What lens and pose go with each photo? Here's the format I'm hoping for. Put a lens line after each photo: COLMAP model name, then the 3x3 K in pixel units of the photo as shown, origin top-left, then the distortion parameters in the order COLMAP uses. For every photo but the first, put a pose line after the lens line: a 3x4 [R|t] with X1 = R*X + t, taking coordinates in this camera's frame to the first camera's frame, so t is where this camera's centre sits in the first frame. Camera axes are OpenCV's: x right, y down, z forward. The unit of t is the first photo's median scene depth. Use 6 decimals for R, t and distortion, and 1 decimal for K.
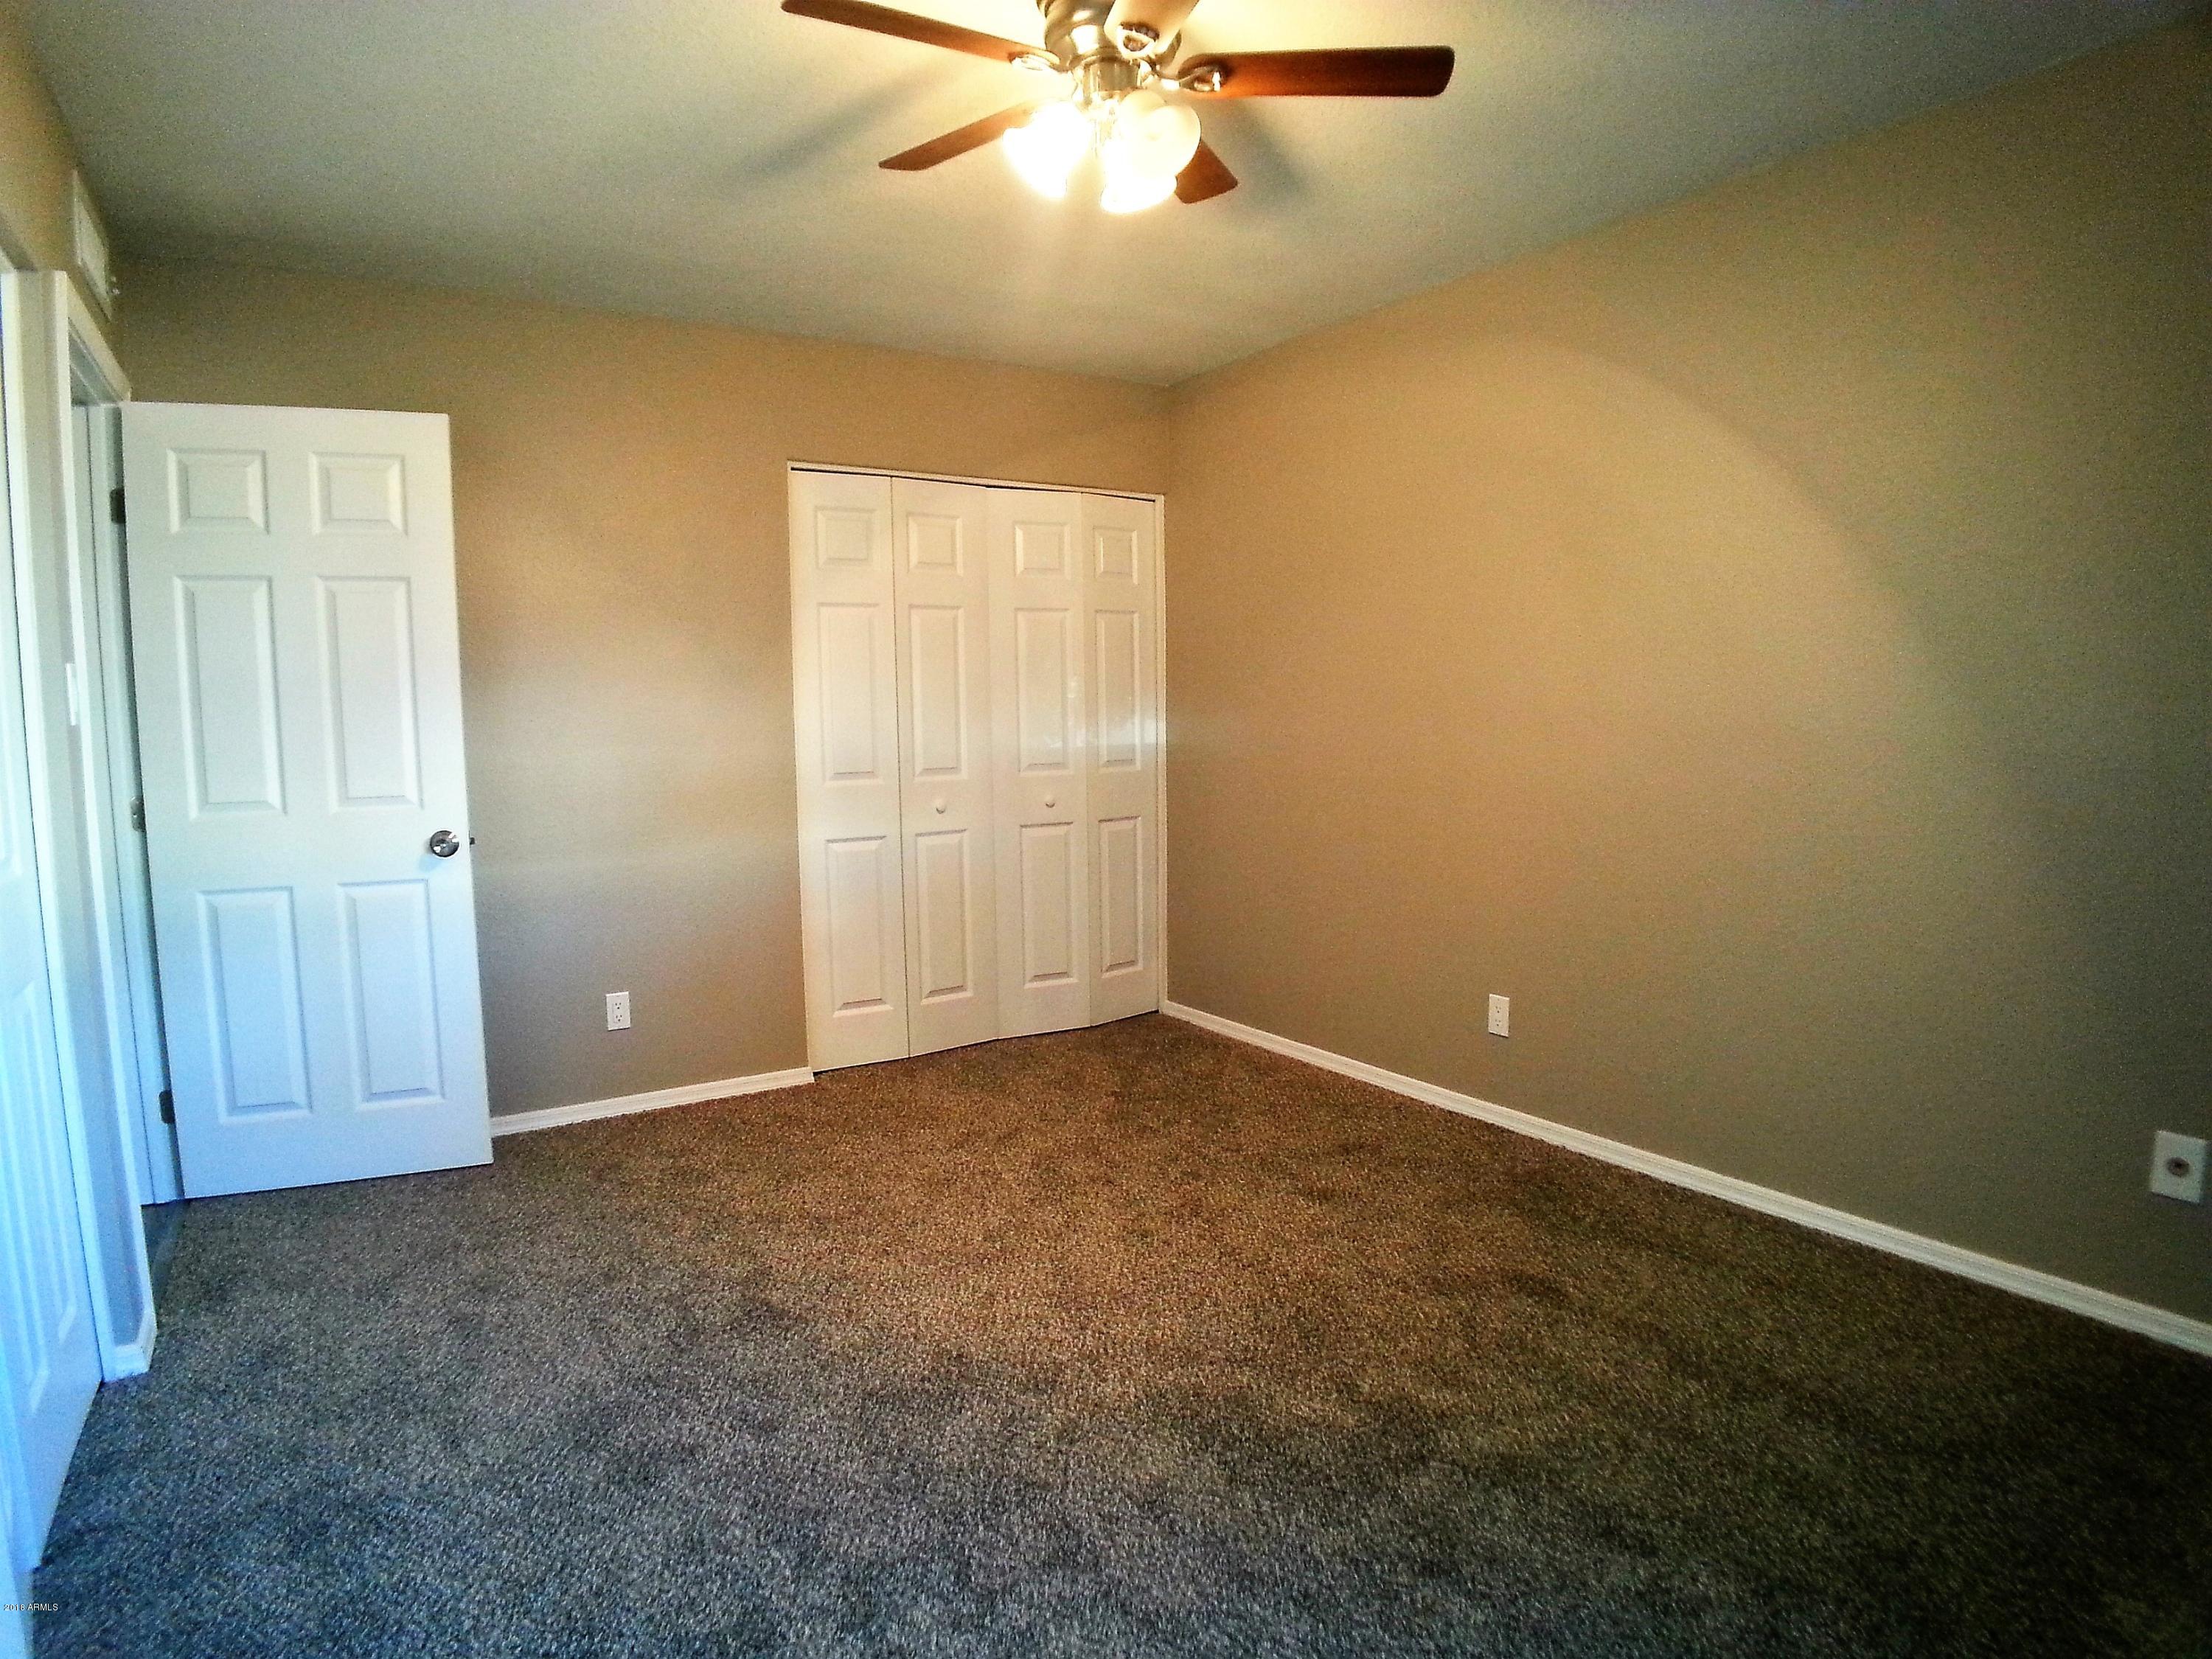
lens RADIAL K [[1203.0, 0, 1018.1], [0, 1203.0, 824.6], [0, 0, 1]] dist [-0.061390, 0.000561]
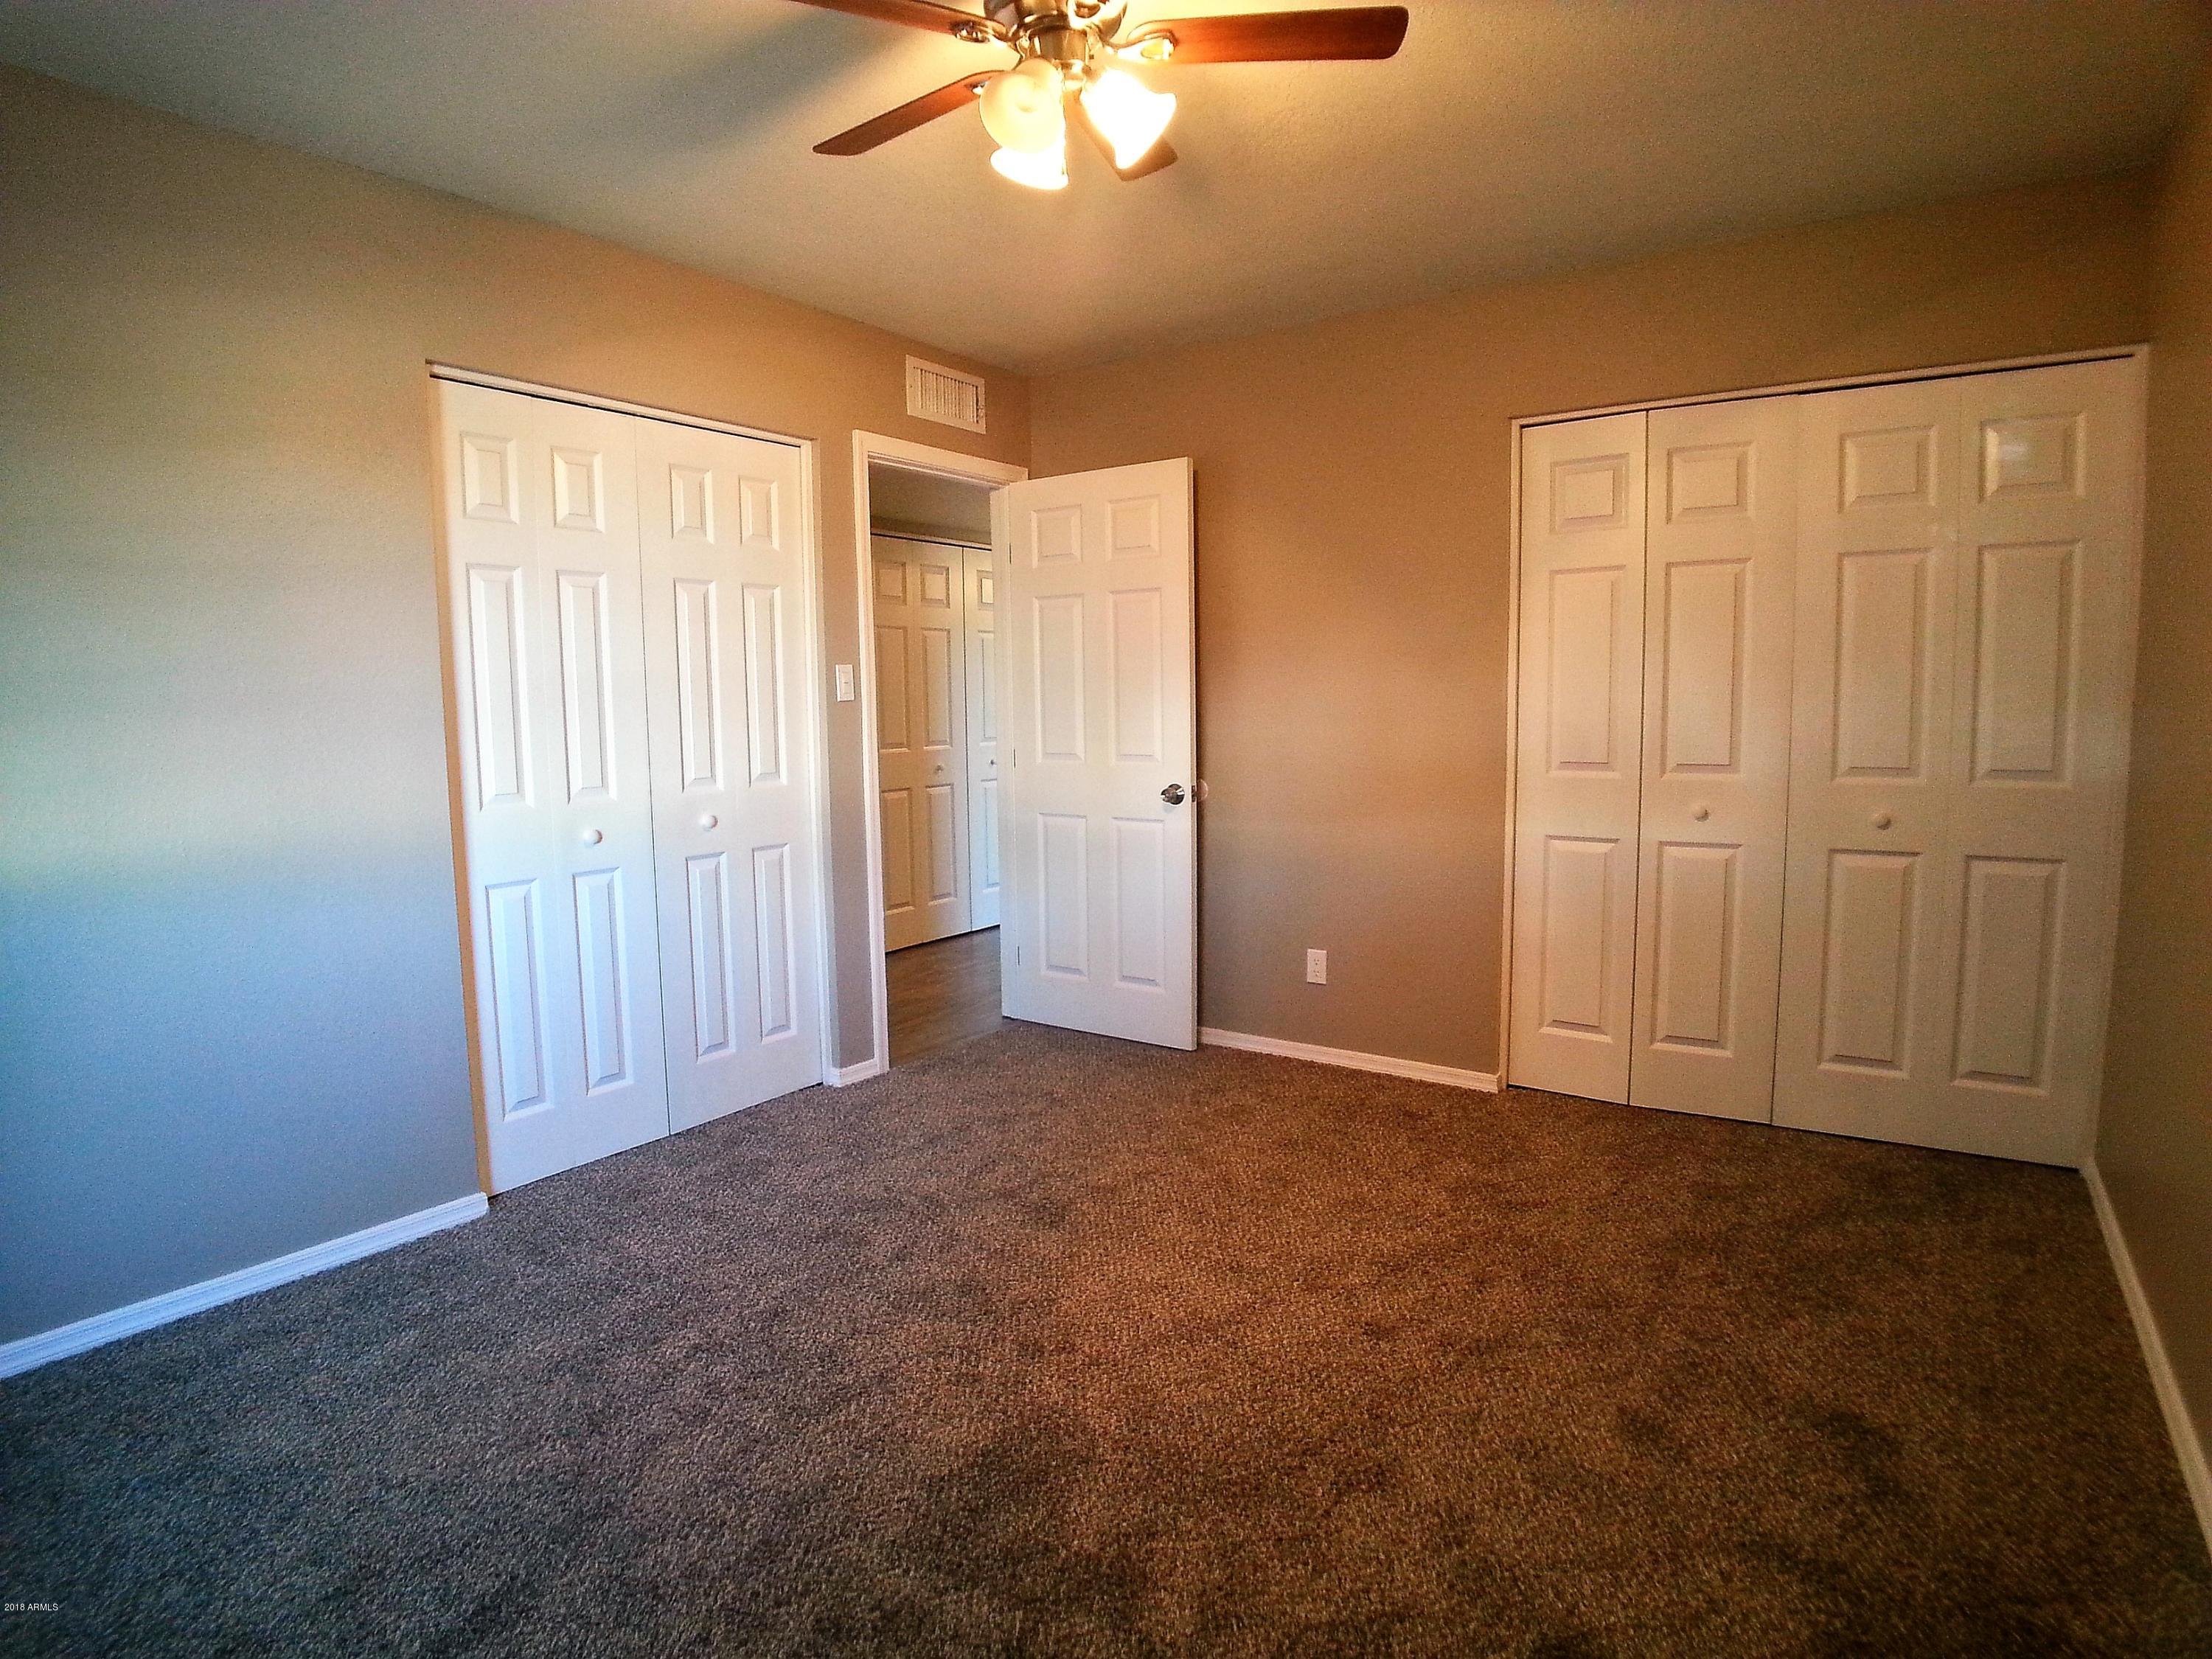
lens RADIAL K [[1192.5, 0, 1106.0], [0, 1192.5, 829.5], [0, 0, 1]] dist [-0.062427, 0.000835]
pose [[0.411422, 0.106403, -0.905213, 0.550974], [-0.078950, 0.993590, 0.080908, -0.040753], [0.908019, 0.038179, 0.417185, 0.361348]]
